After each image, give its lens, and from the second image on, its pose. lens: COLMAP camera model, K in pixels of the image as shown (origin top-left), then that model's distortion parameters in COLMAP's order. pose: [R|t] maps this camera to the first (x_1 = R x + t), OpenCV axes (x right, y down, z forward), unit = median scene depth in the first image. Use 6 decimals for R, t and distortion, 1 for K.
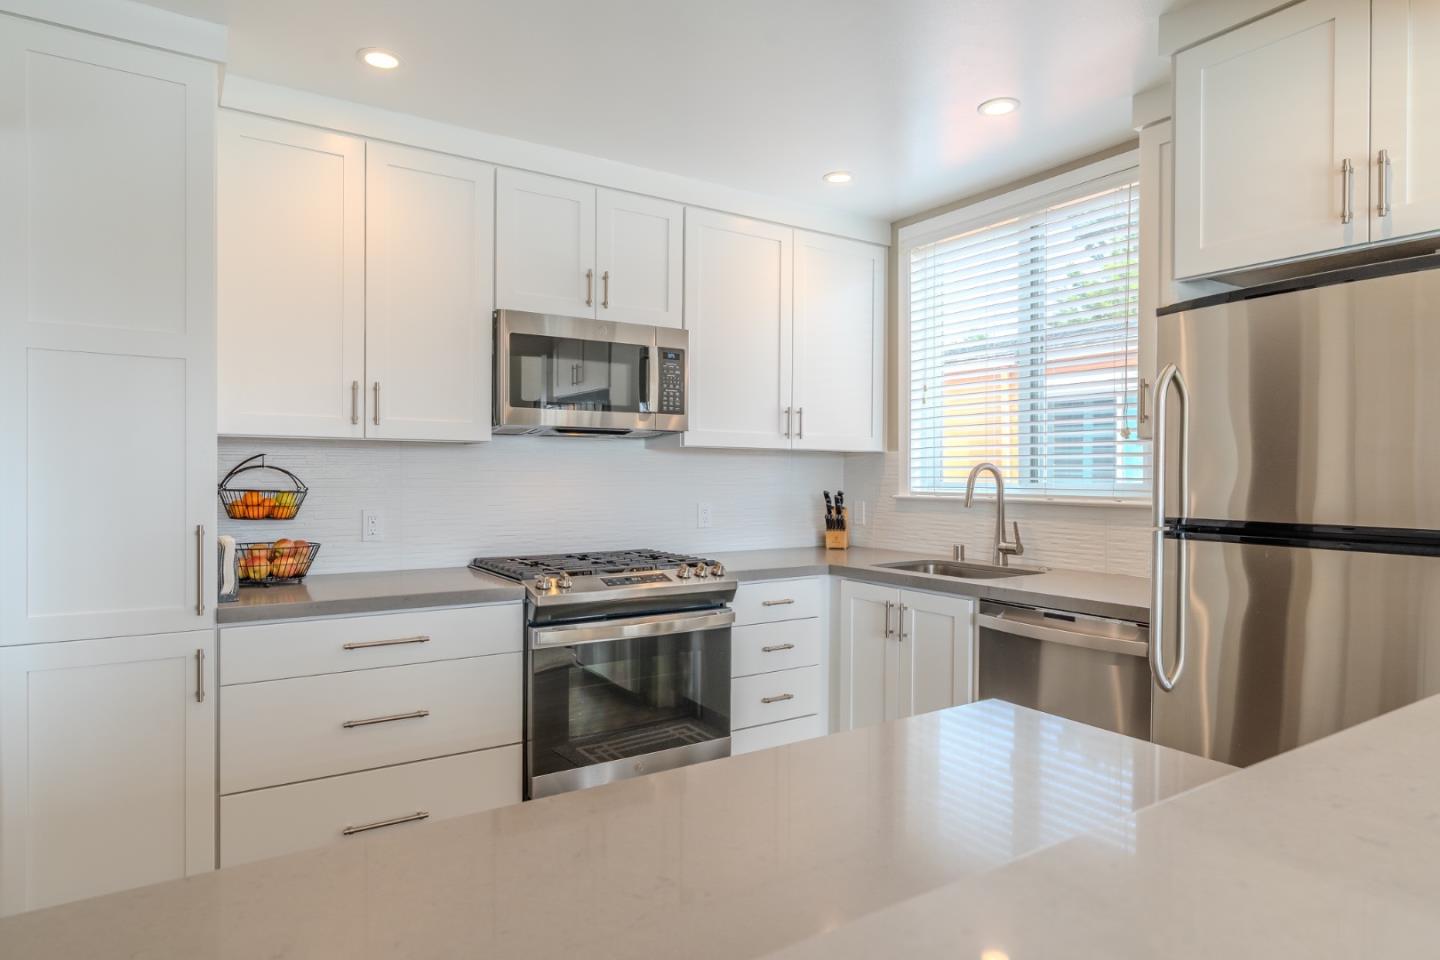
lens RADIAL K [[853.4, 0, 720.7], [0, 853.4, 477.1], [0, 0, 1]] dist [0.002774, 0.000756]
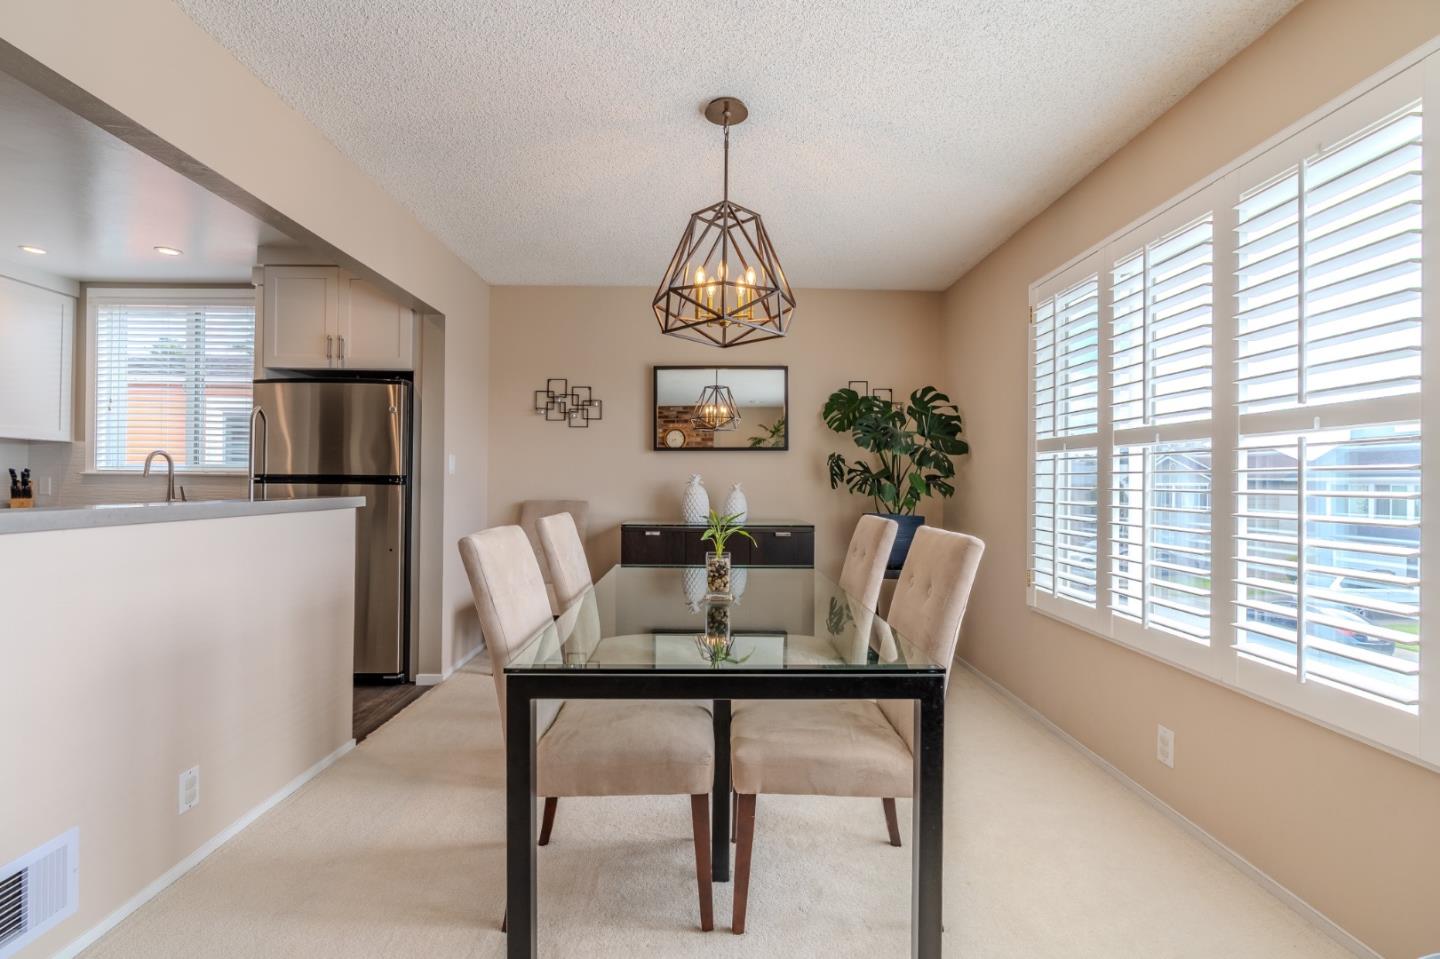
lens RADIAL K [[646.7, 0, 725.3], [0, 646.7, 478.5], [0, 0, 1]] dist [-0.004196, 0.000063]
pose [[0.538246, 0.005708, 0.842769, -0.151545], [-0.003841, 0.999983, -0.004320, 0.038416], [-0.842779, -0.000912, 0.538259, -0.595857]]
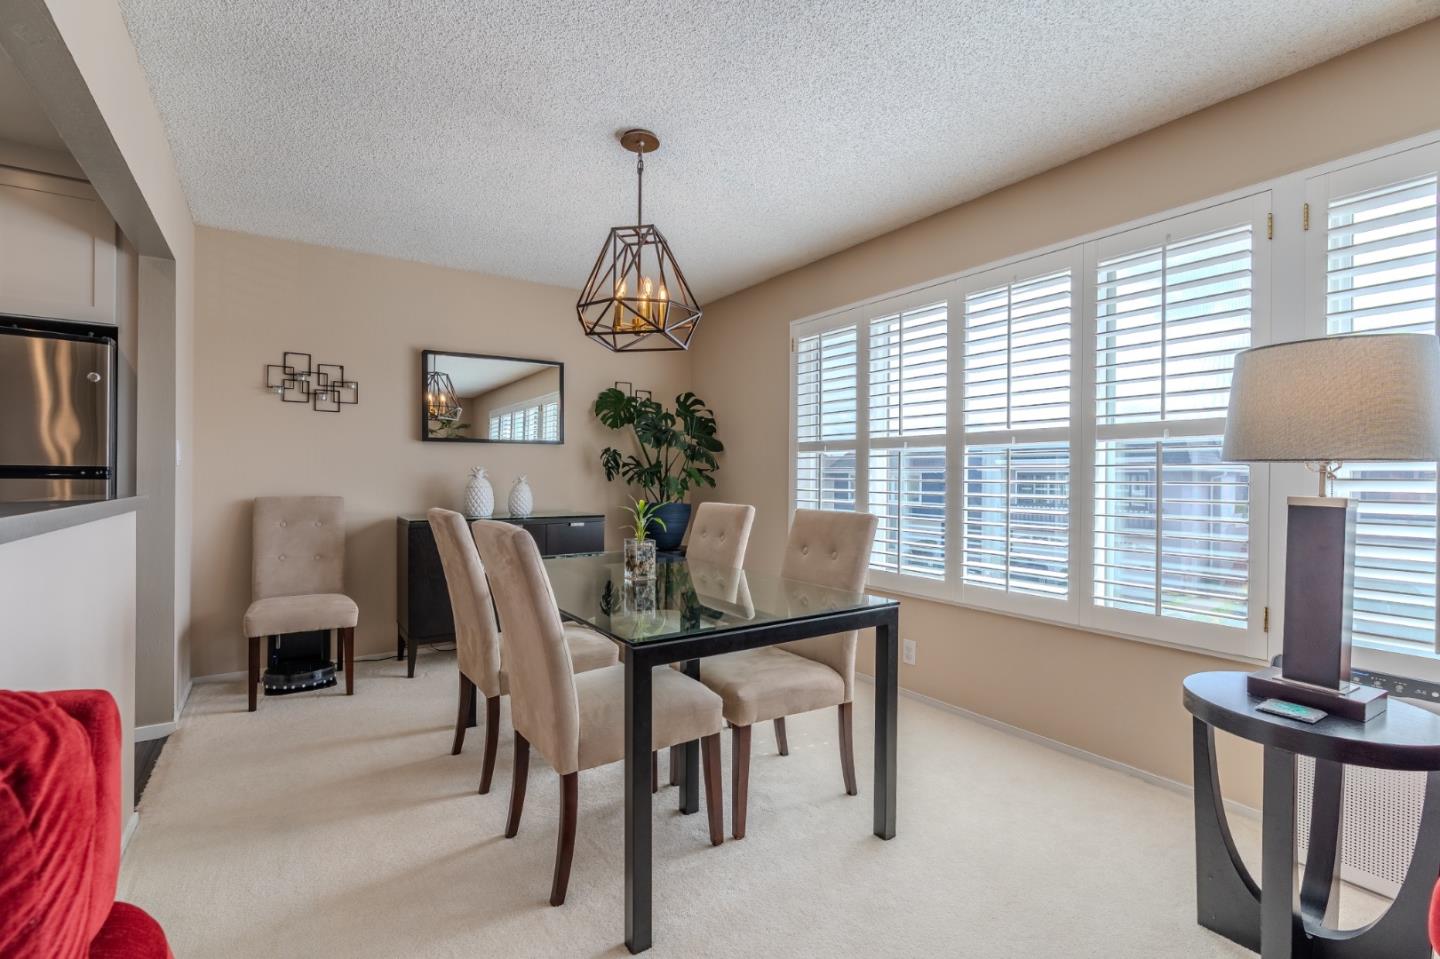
lens RADIAL K [[647.0, 0, 713.3], [0, 647.0, 479.0], [0, 0, 1]] dist [-0.001506, 0.000213]
pose [[-0.001848, -0.007403, 0.999971, -0.340718], [-0.002771, 0.999969, 0.007398, 0.037588], [-0.999994, -0.002757, -0.001868, -0.311355]]
